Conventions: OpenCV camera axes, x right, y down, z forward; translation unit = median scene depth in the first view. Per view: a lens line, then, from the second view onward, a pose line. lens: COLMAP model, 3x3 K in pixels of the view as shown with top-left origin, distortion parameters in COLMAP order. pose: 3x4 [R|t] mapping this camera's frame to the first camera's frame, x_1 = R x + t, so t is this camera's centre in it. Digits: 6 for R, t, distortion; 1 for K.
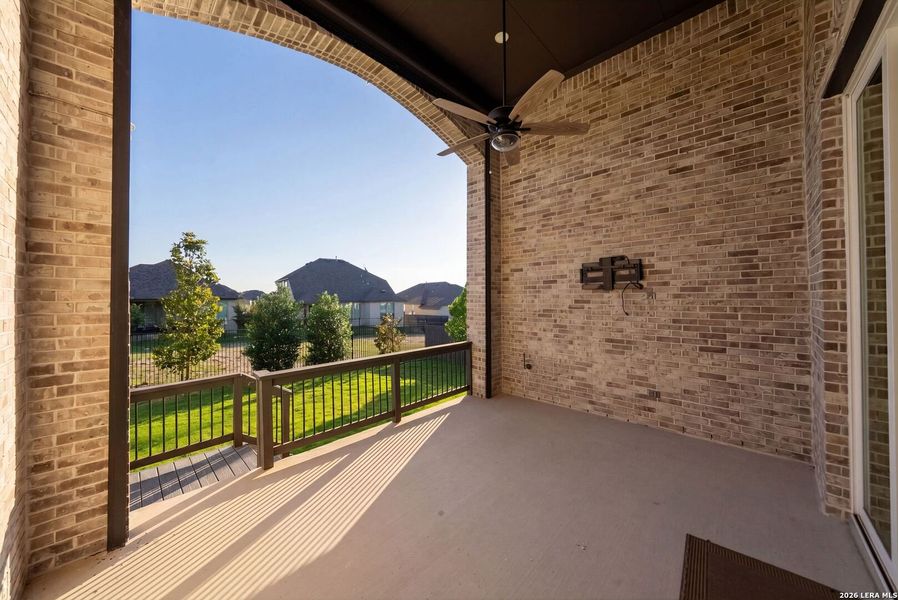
lens RADIAL K [[310.7, 0, 446.6], [0, 310.7, 293.5], [0, 0, 1]] dist [-0.001604, -0.000524]
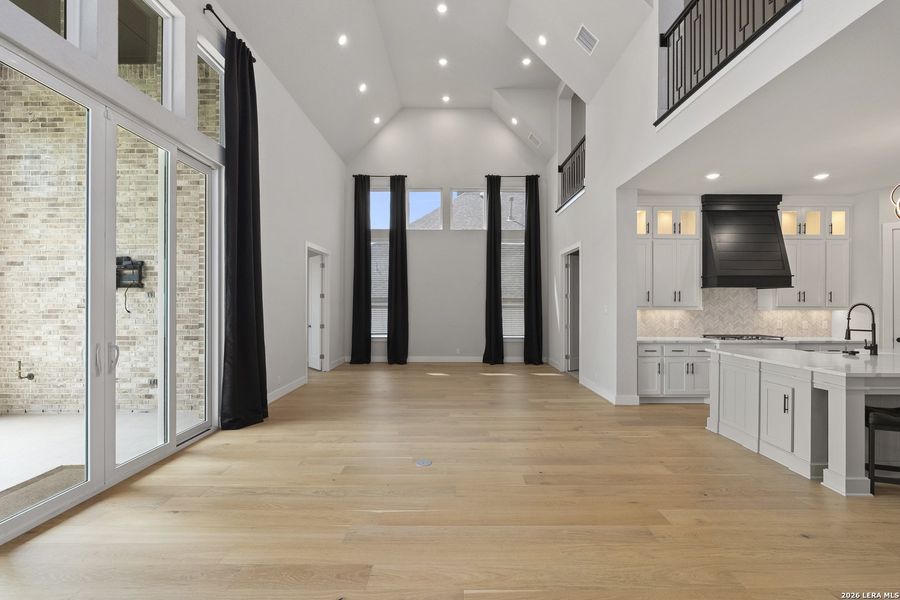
lens RADIAL K [[395.8, 0, 451.4], [0, 395.8, 304.3], [0, 0, 1]] dist [-0.006975, 0.001583]
pose [[0.718108, 0.004650, 0.695917, 0.388669], [-0.008786, 0.999959, 0.002385, 0.025180], [-0.695877, -0.007827, 0.718119, -0.673344]]
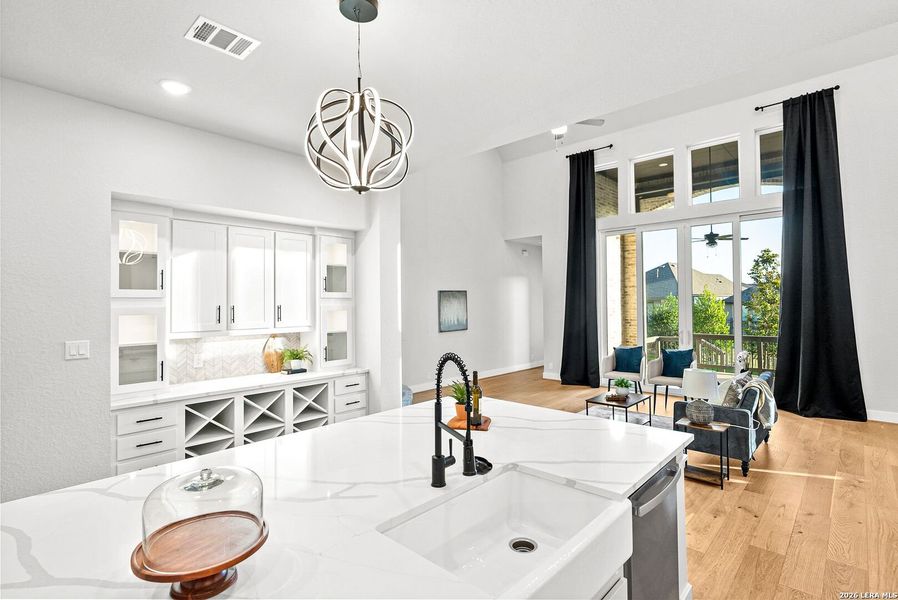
lens RADIAL K [[438.9, 0, 449.6], [0, 438.9, 292.6], [0, 0, 1]] dist [0.000817, -0.001147]
pose [[0.018048, -0.019122, -0.999654, 2.091429], [0.016939, 0.999679, -0.018816, -0.029236], [0.999694, -0.016593, 0.018366, -0.696569]]
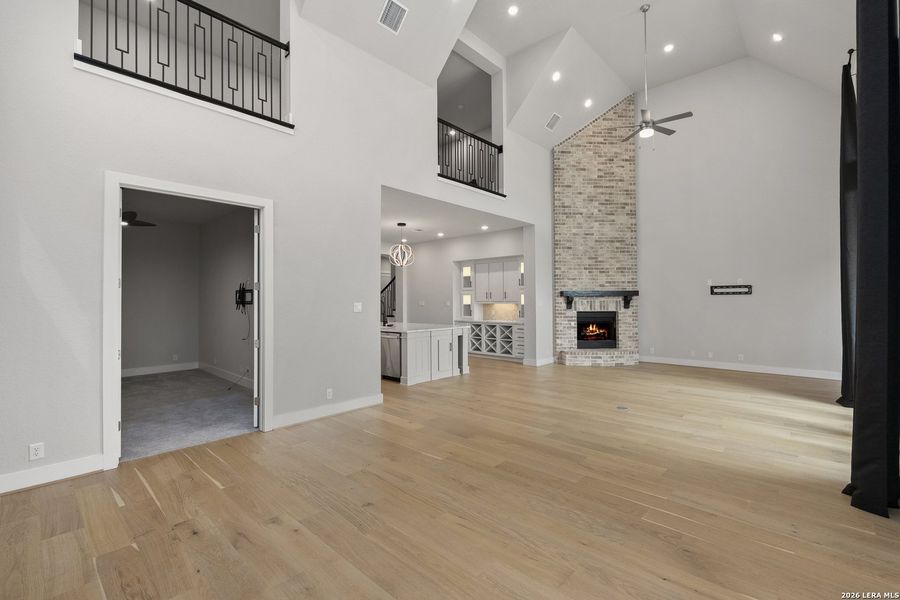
lens RADIAL K [[395.8, 0, 451.1], [0, 395.8, 297.1], [0, 0, 1]] dist [-0.006975, 0.001583]
pose [[-0.999781, 0.008499, -0.019115, 1.428715], [0.008792, 0.999844, -0.015291, 0.031685], [0.018982, -0.015456, -0.999700, 1.098210]]
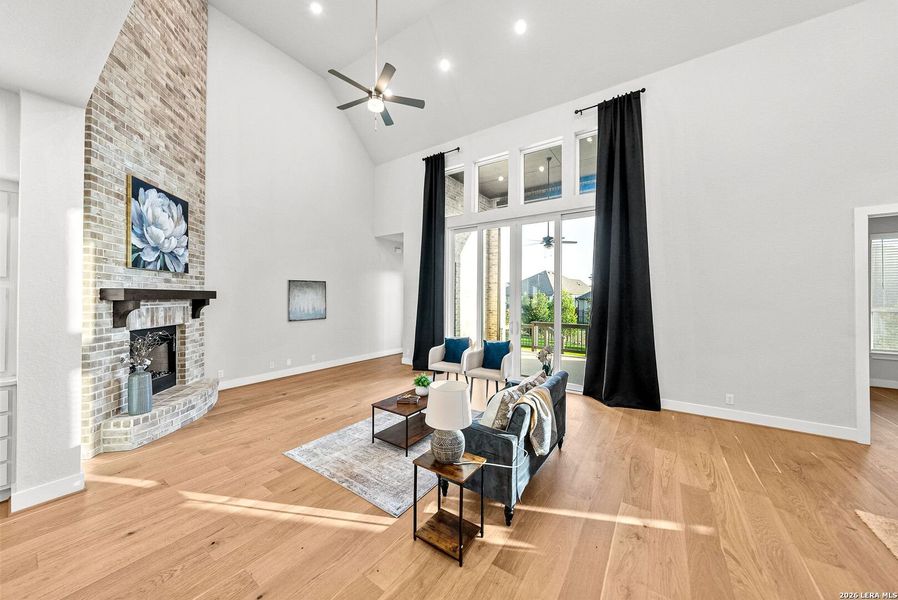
lens RADIAL K [[310.7, 0, 451.5], [0, 310.7, 293.4], [0, 0, 1]] dist [-0.001604, -0.000524]
pose [[0.171144, -0.005377, -0.985231, 1.643773], [0.001186, 0.999986, -0.005252, -0.008493], [0.985245, -0.000270, 0.171148, -0.242947]]
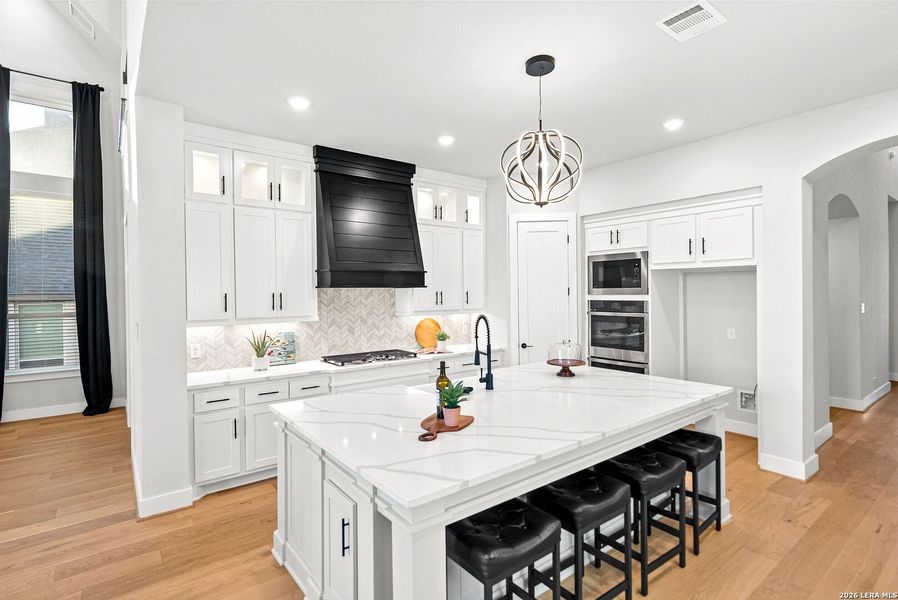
lens RADIAL K [[443.2, 0, 454.2], [0, 443.2, 295.1], [0, 0, 1]] dist [-0.006560, 0.001498]
pose [[0.134601, -0.002477, 0.990897, 0.989539], [0.005105, 0.999985, 0.001806, -0.018182], [-0.990887, 0.004815, 0.134612, -0.740252]]
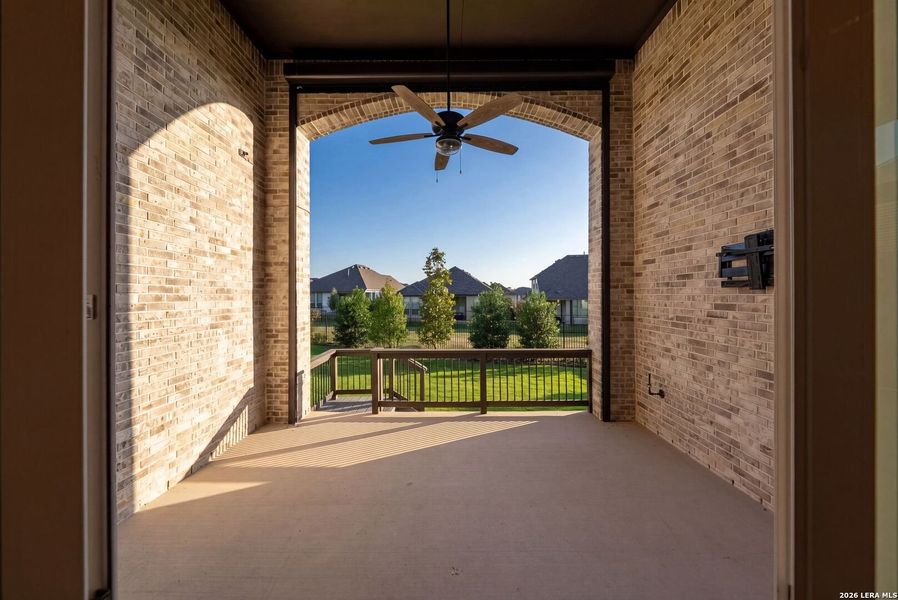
lens RADIAL K [[310.7, 0, 450.9], [0, 310.7, 293.7], [0, 0, 1]] dist [-0.001604, -0.000524]
pose [[0.698727, 0.001673, -0.715386, 0.498492], [0.008155, 0.999914, 0.010304, -0.011844], [0.715342, -0.013034, 0.698653, 0.162738]]
